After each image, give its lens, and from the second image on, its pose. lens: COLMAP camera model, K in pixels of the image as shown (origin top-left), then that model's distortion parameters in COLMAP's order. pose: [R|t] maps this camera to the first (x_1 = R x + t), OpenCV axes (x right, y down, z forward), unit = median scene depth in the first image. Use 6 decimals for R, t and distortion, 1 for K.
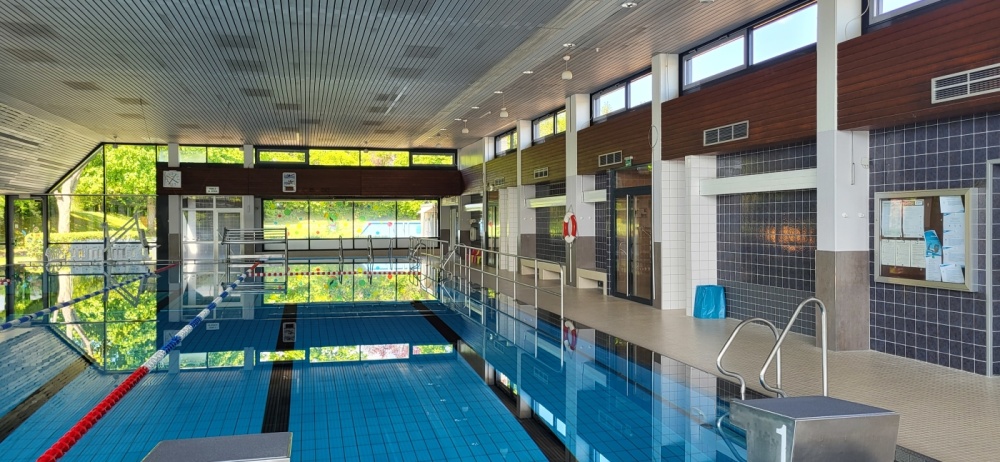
lens RADIAL K [[757.4, 0, 500.6], [0, 757.4, 225.0], [0, 0, 1]] dist [0.036003, -0.000496]
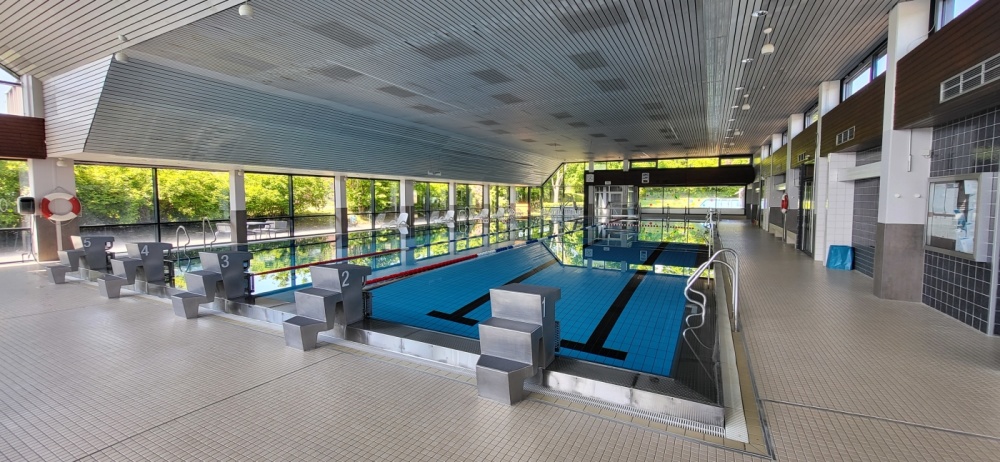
lens RADIAL K [[394.1, 0, 503.7], [0, 394.1, 226.1], [0, 0, 1]] dist [-0.001837, -0.000801]
pose [[0.739922, 0.052202, -0.670665, 0.133445], [-0.007958, 0.997594, 0.068868, -0.000727], [0.672646, -0.045620, 0.738557, 0.020614]]
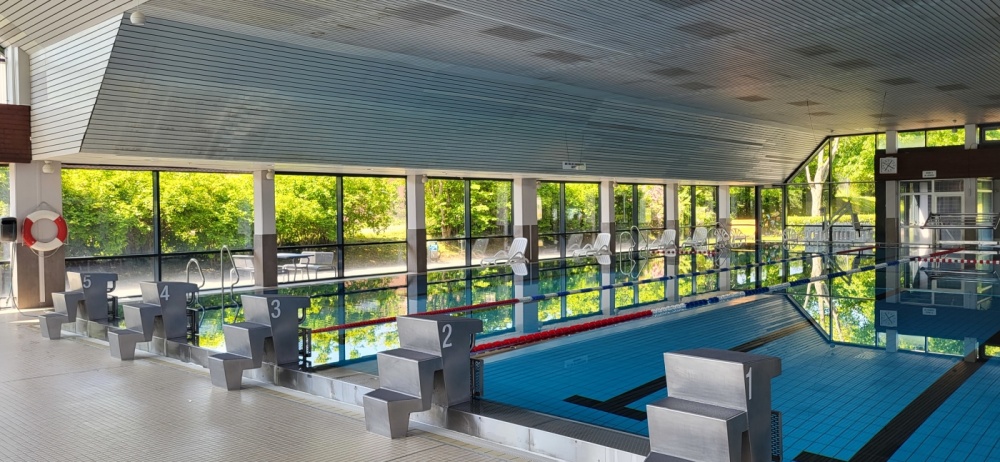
lens RADIAL K [[757.4, 0, 510.7], [0, 757.4, 222.4], [0, 0, 1]] dist [0.036003, -0.000496]
pose [[0.545922, 0.010921, -0.837765, 0.160958], [0.005061, 0.999854, 0.016331, -0.002029], [0.837820, -0.013155, 0.545787, -0.002503]]
